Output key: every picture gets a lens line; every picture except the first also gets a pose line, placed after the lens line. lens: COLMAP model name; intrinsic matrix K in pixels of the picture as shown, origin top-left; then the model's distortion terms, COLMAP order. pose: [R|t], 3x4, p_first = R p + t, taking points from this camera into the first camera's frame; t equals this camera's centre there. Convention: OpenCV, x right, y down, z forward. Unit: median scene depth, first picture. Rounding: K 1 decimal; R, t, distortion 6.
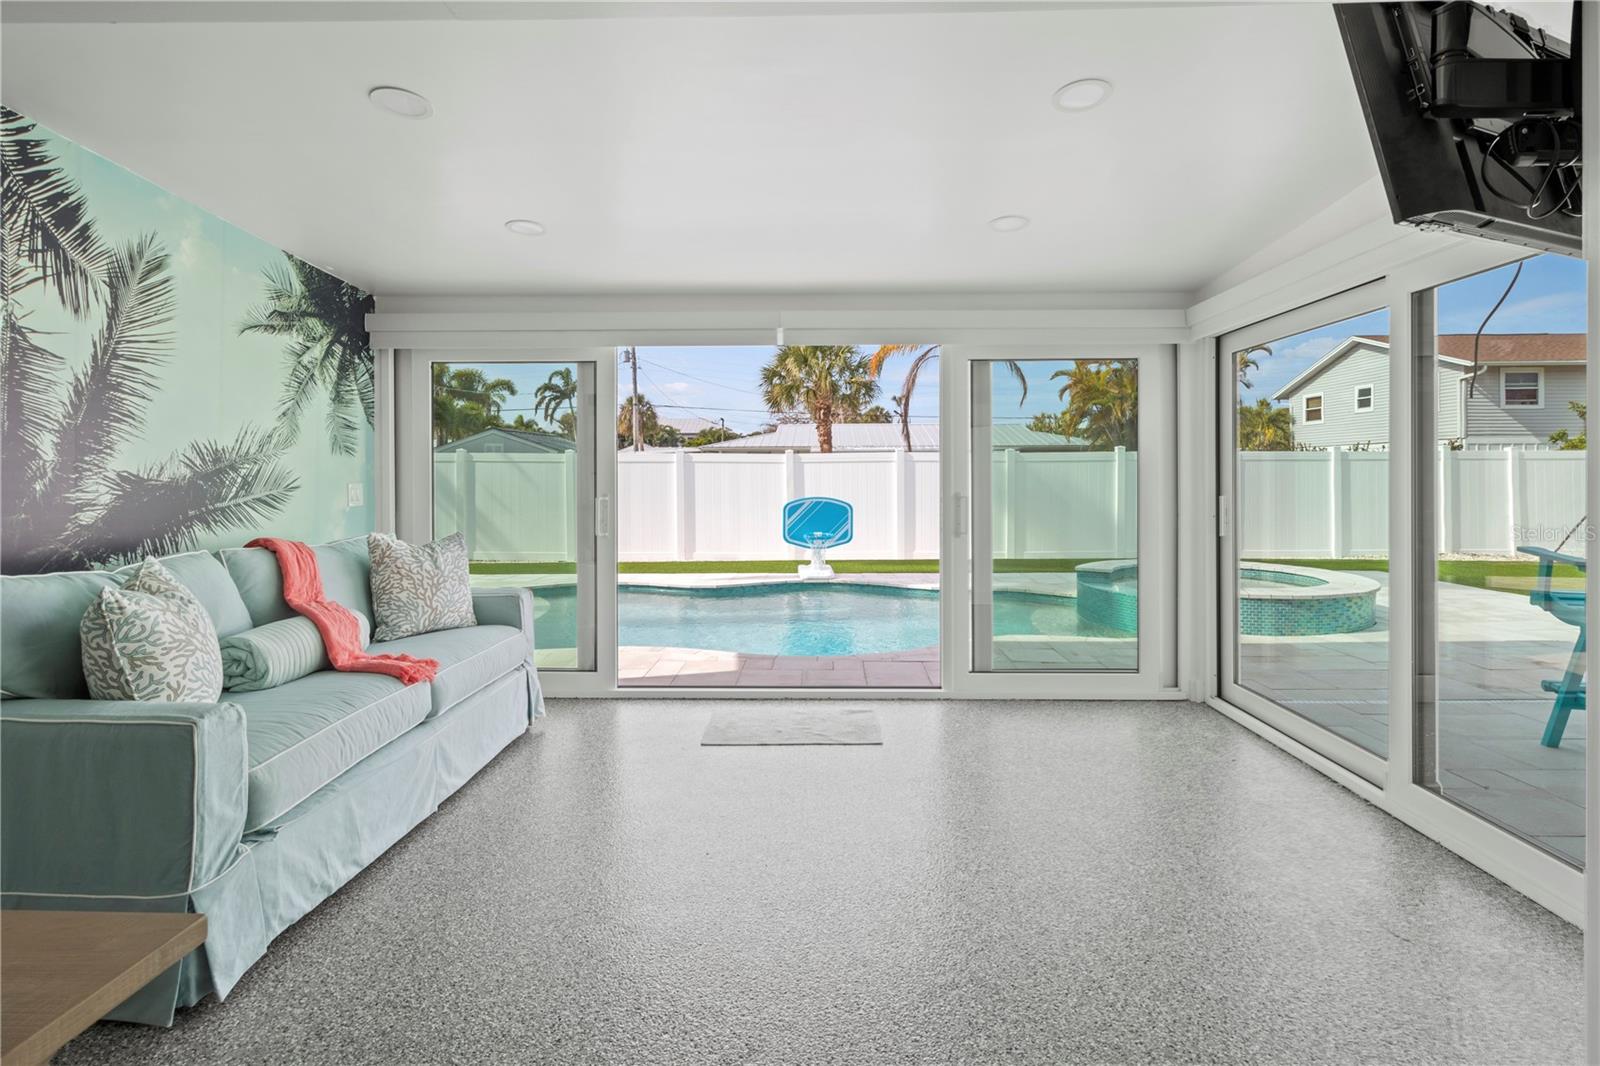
lens RADIAL K [[756.3, 0, 809.7], [0, 756.3, 478.9], [0, 0, 1]] dist [0.002353, -0.000312]
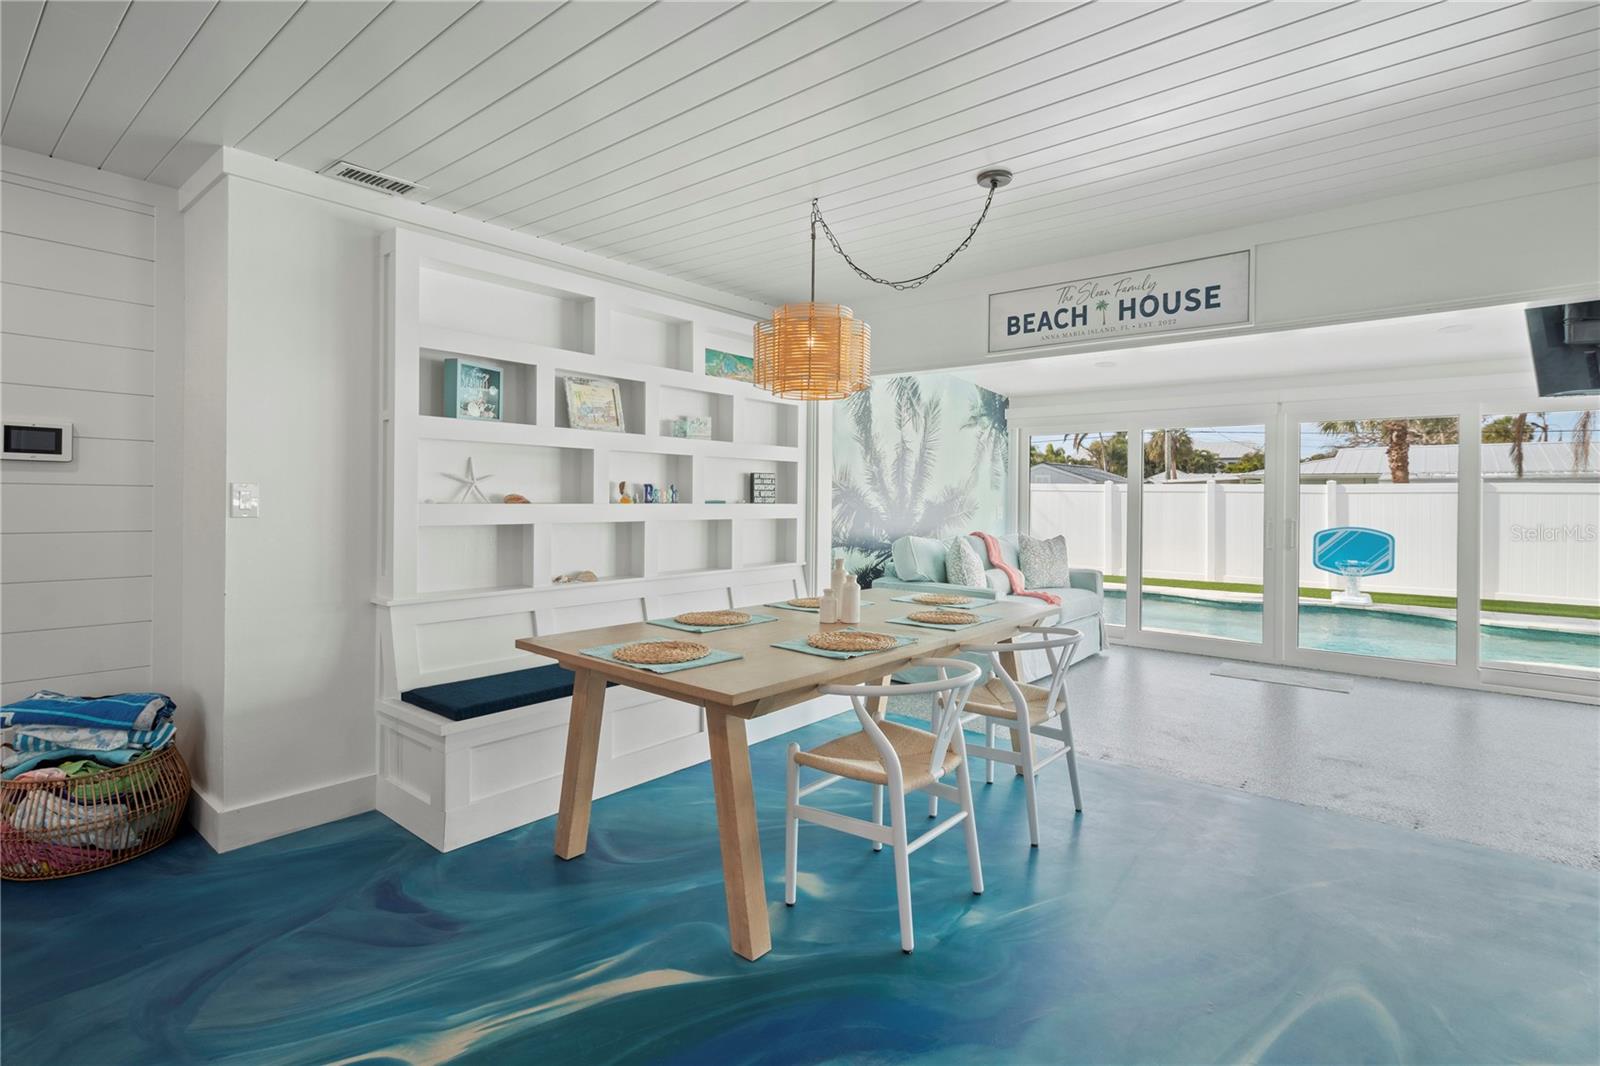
lens RADIAL K [[756.3, 0, 824.4], [0, 756.3, 500.5], [0, 0, 1]] dist [0.002353, -0.000312]
pose [[0.795572, 0.013840, -0.605701, 0.147271], [-0.017440, 0.999848, -0.000062, -0.000261], [0.605608, 0.010613, 0.795692, -0.659409]]
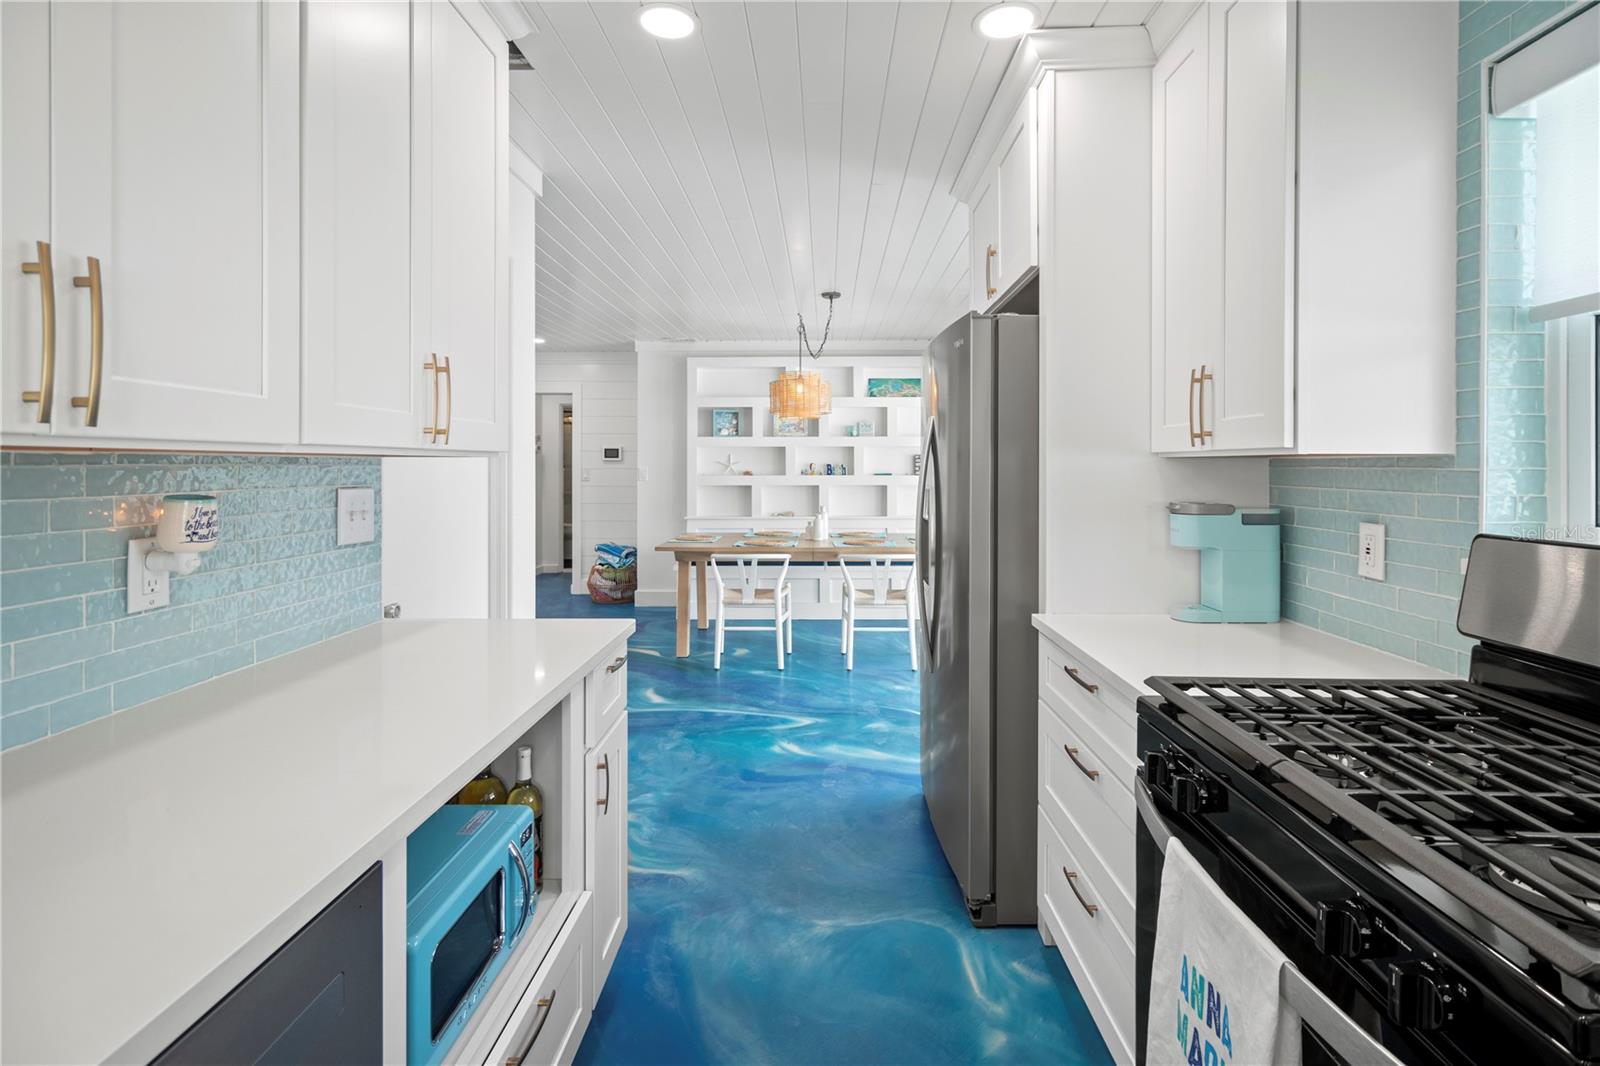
lens RADIAL K [[756.3, 0, 820.2], [0, 756.3, 469.2], [0, 0, 1]] dist [0.002353, -0.000312]
pose [[0.020103, 0.009955, -0.999748, 1.079210], [-0.005230, 0.999938, 0.009851, -0.023210], [0.999784, 0.005031, 0.020154, -0.070596]]
